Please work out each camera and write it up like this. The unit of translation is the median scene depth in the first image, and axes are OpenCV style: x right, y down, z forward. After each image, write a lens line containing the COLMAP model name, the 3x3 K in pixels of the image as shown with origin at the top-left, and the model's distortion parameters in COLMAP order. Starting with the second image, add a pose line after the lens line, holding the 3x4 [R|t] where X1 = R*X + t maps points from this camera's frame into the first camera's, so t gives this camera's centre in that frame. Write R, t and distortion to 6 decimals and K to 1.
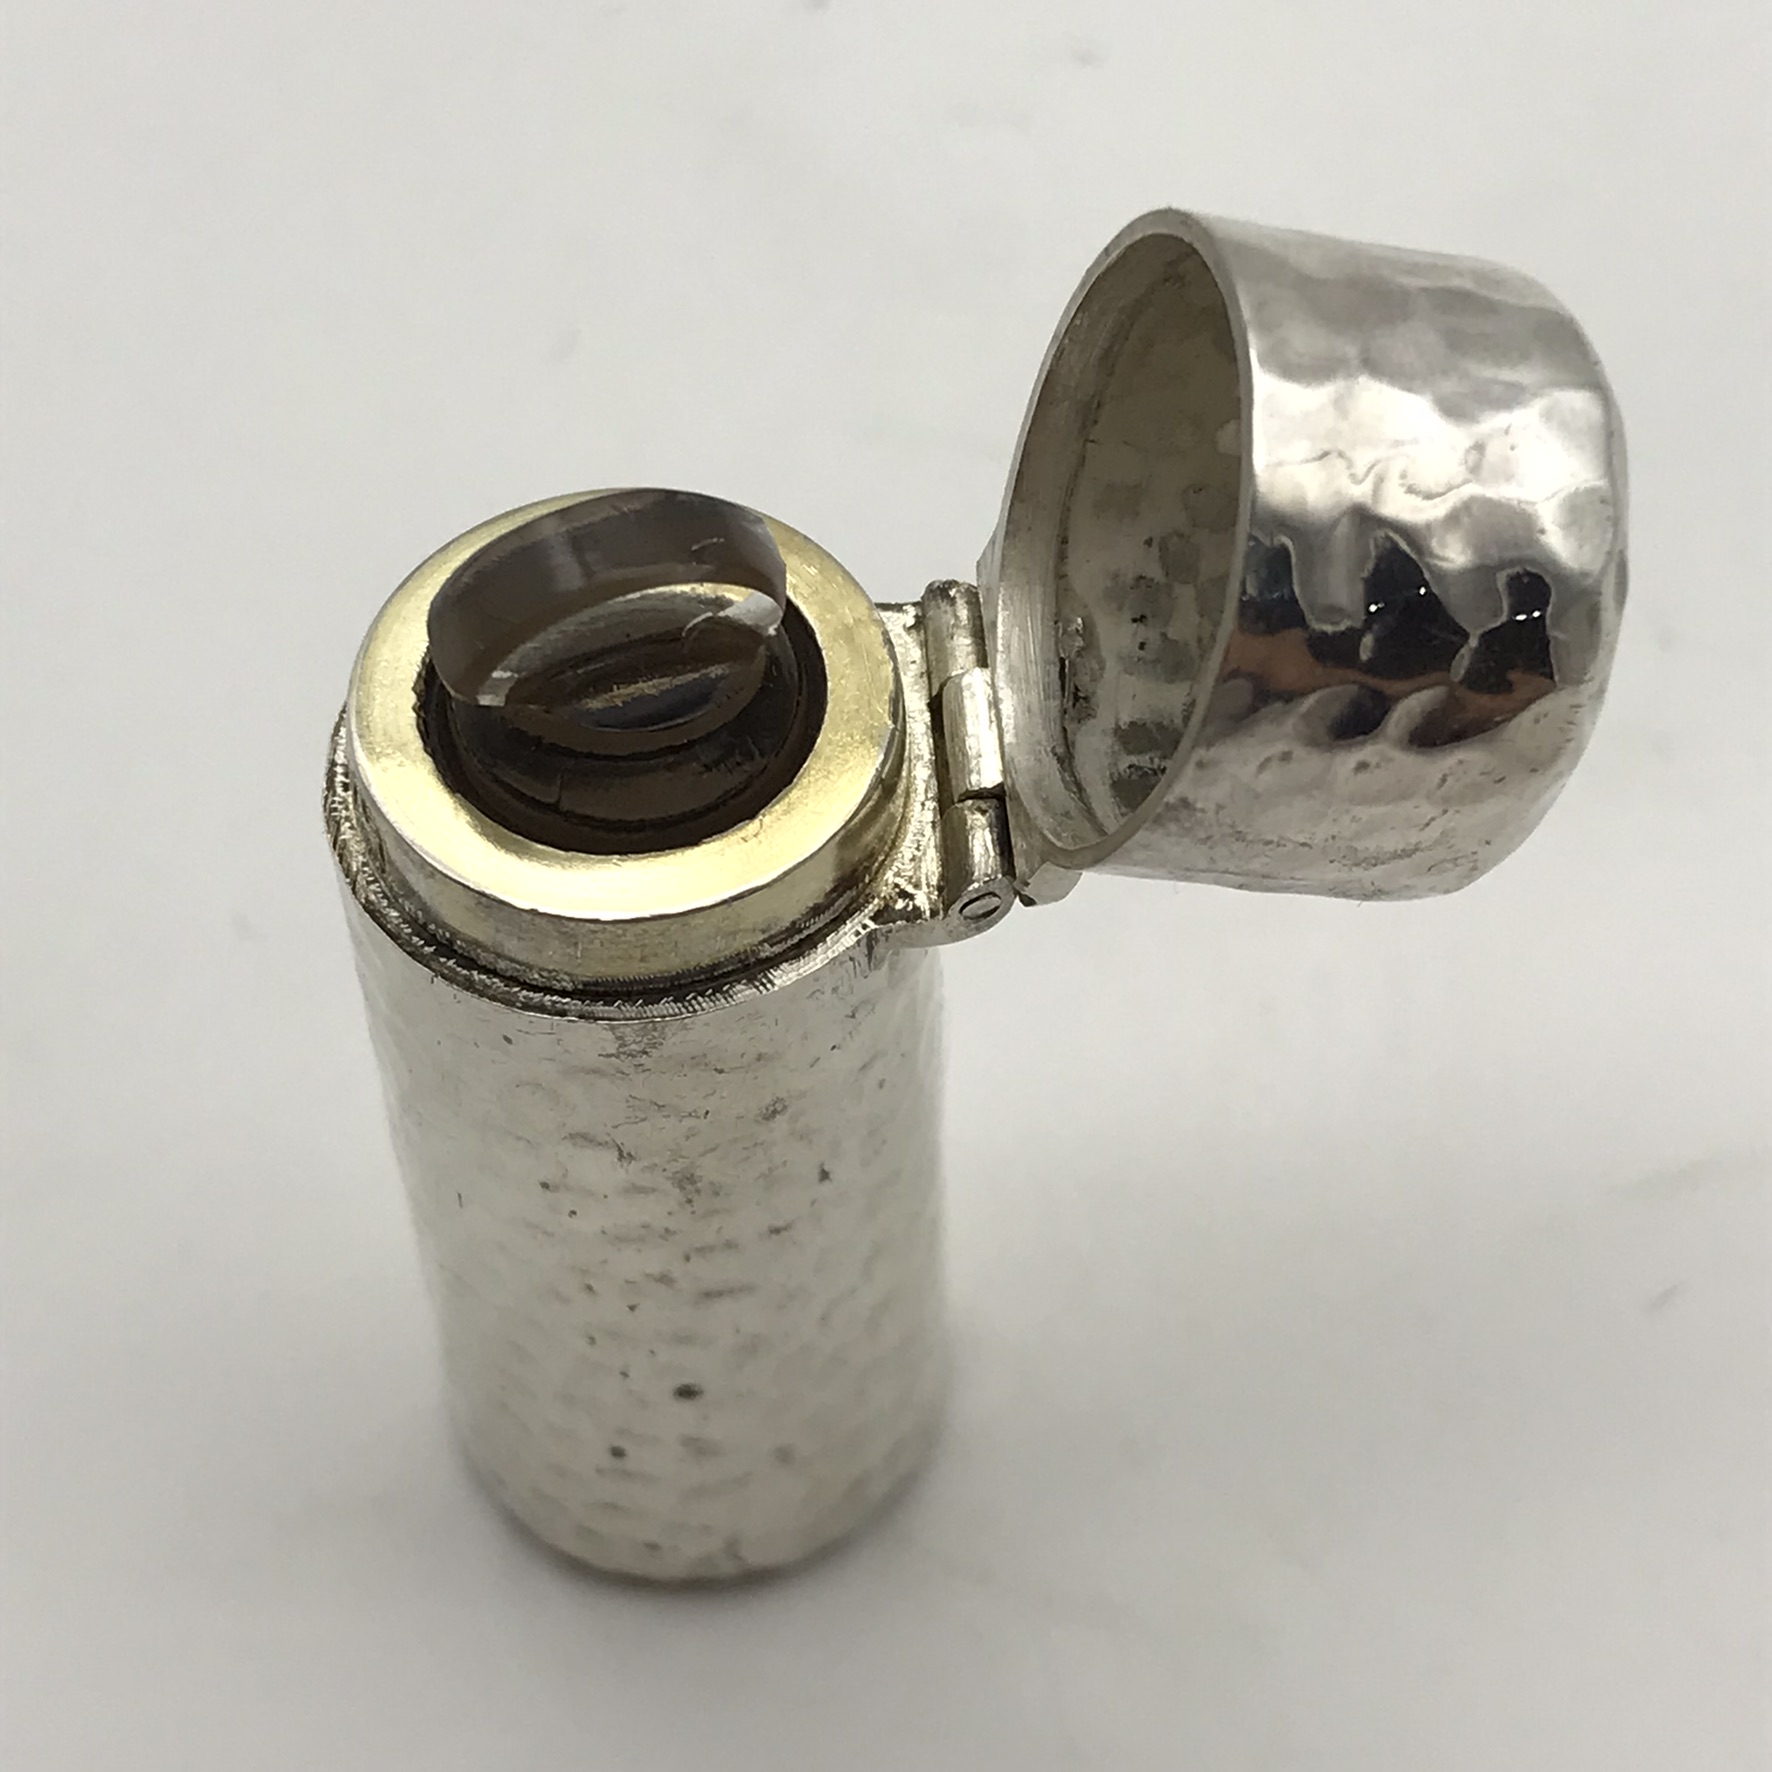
lens RADIAL K [[3906.0, 0, 886.0], [0, 3906.0, 886.0], [0, 0, 1]] dist [0.227710, 0.199226]
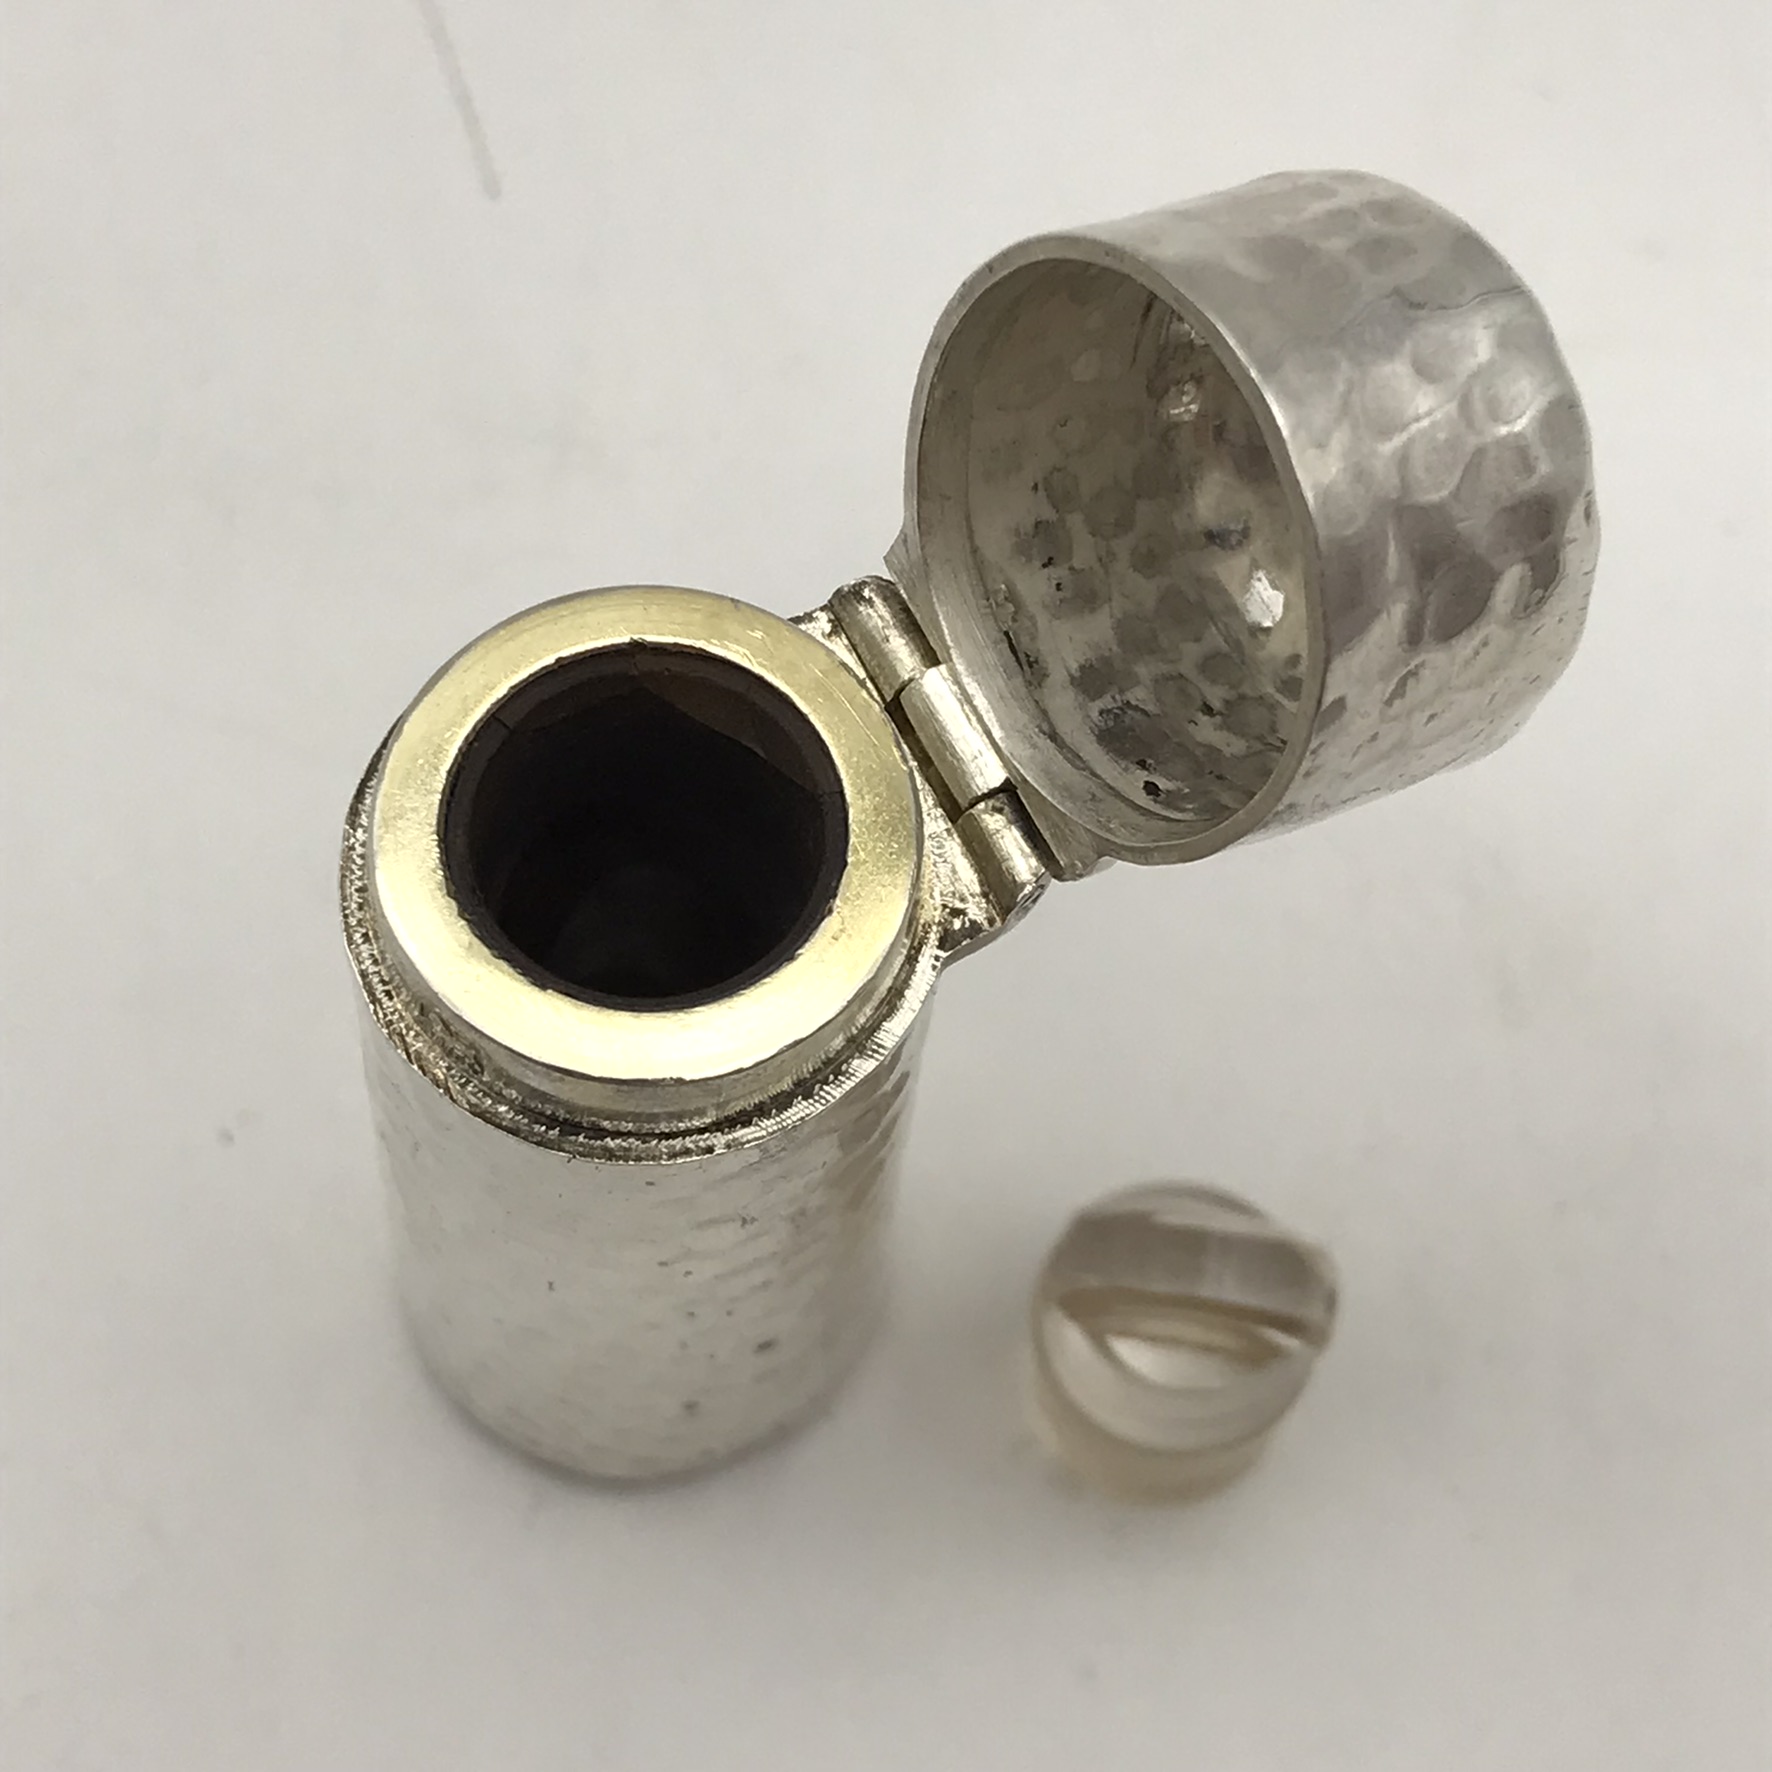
lens RADIAL K [[3906.0, 0, 886.0], [0, 3906.0, 886.0], [0, 0, 1]] dist [0.227710, 0.199226]
pose [[0.902854, -0.350121, 0.249541, -0.263629], [0.277113, 0.917633, 0.284884, -0.299527], [-0.328731, -0.188058, 0.925511, 0.050880]]
